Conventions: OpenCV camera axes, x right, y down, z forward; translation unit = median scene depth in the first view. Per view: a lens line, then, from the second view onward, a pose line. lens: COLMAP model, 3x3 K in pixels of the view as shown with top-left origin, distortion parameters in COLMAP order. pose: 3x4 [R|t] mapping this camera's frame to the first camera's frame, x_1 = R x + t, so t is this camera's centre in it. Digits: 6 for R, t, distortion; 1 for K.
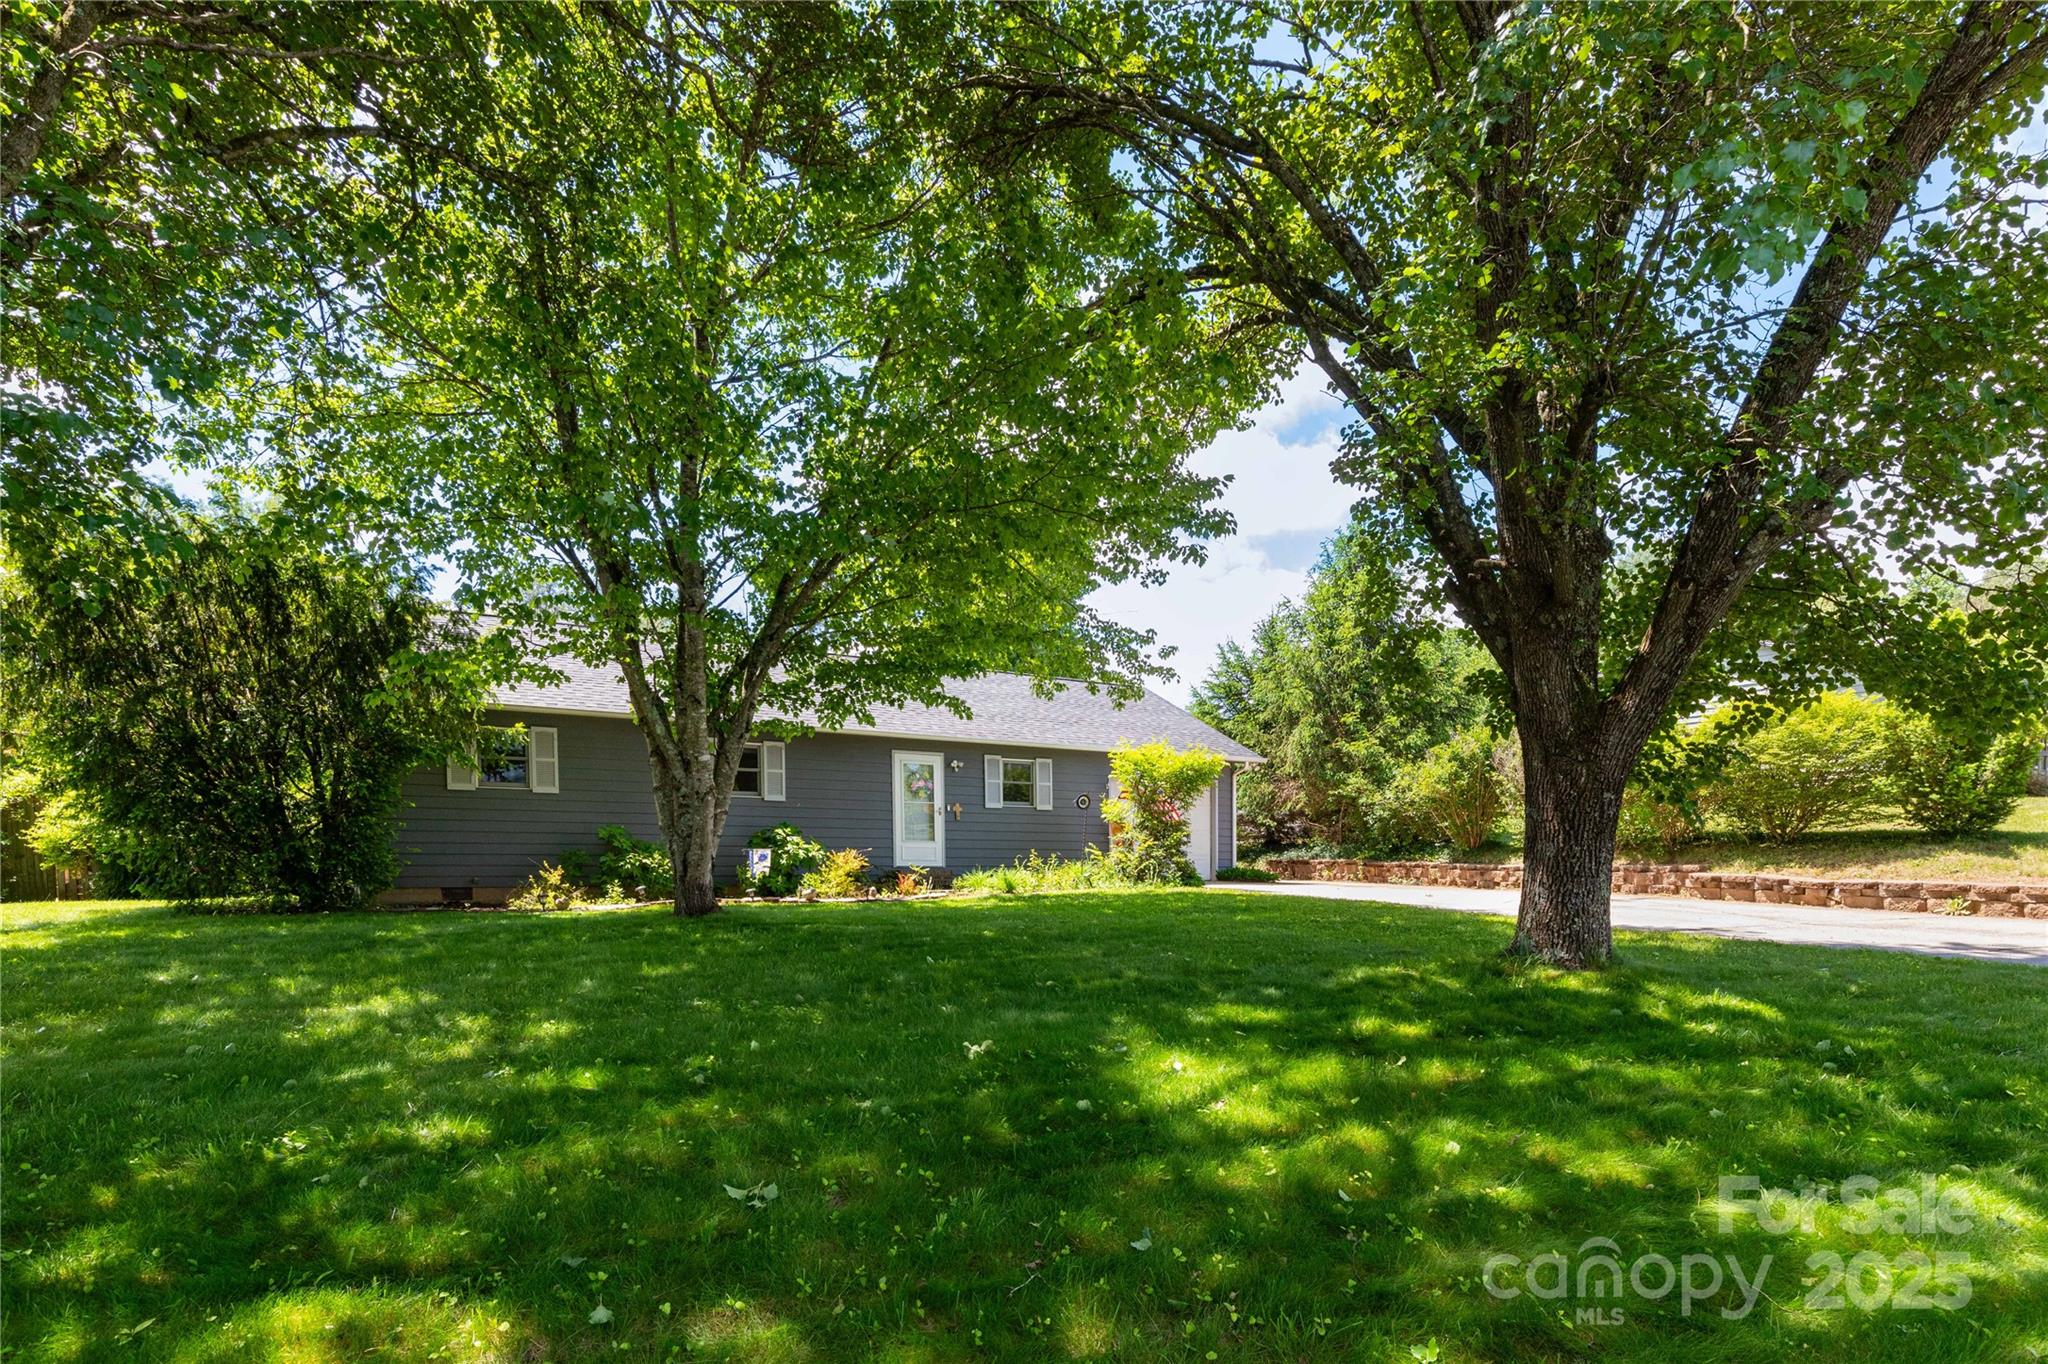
lens RADIAL K [[971.0, 0, 1023.7], [0, 971.0, 757.7], [0, 0, 1]] dist [0.002960, 0.001332]
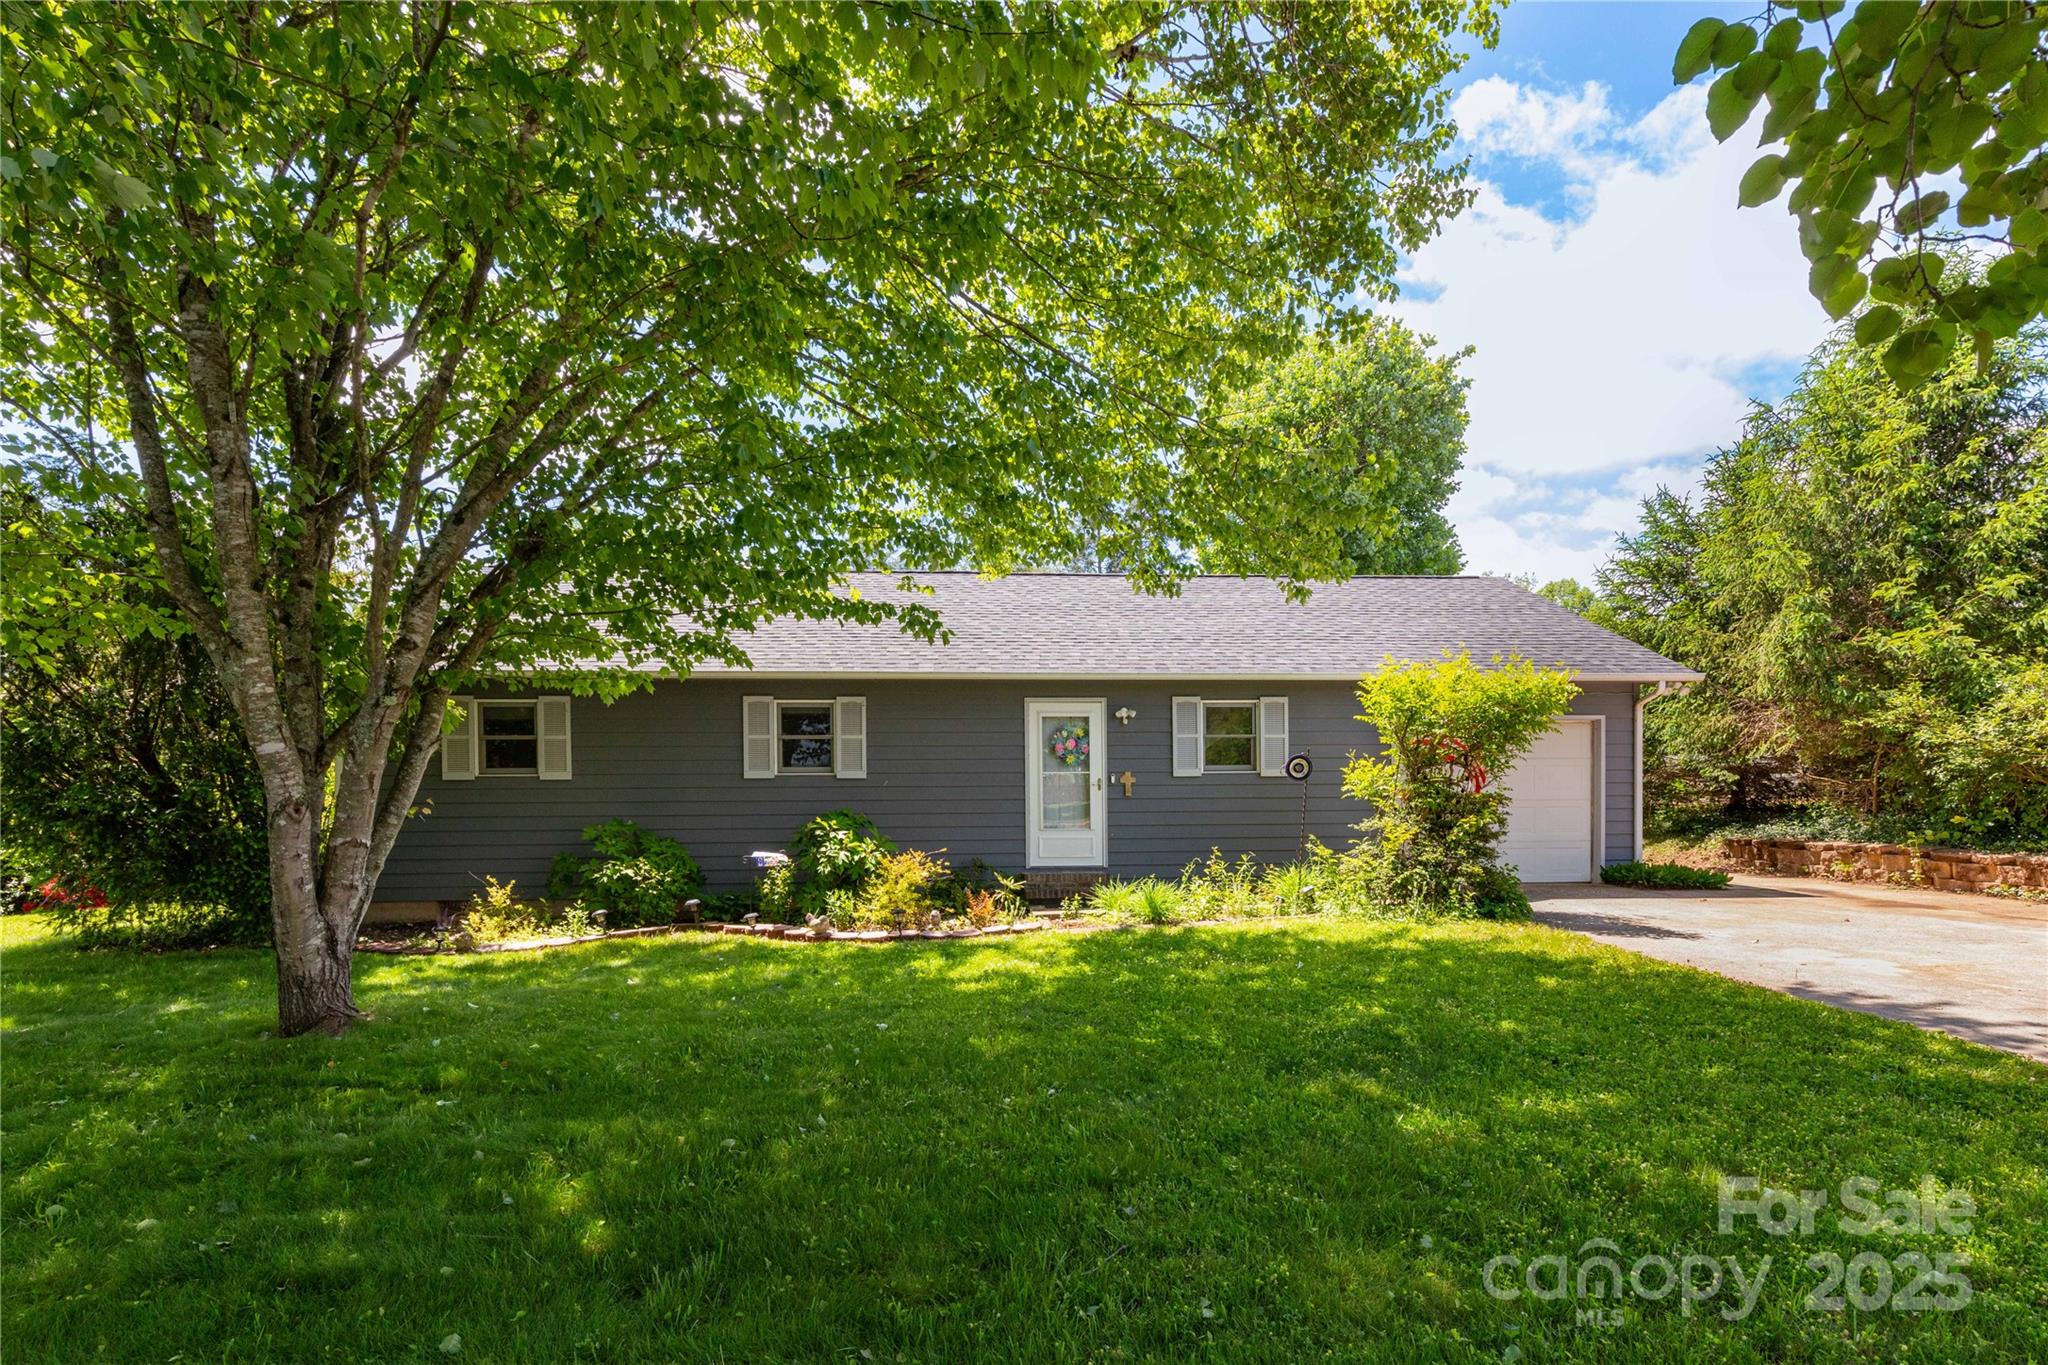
lens RADIAL K [[971.0, 0, 1023.7], [0, 971.0, 758.2], [0, 0, 1]] dist [0.002960, 0.001332]
pose [[0.907904, -0.029018, -0.418174, 0.123258], [0.054711, 0.997270, 0.049581, 0.000547], [0.415593, -0.067894, 0.907013, 0.301929]]
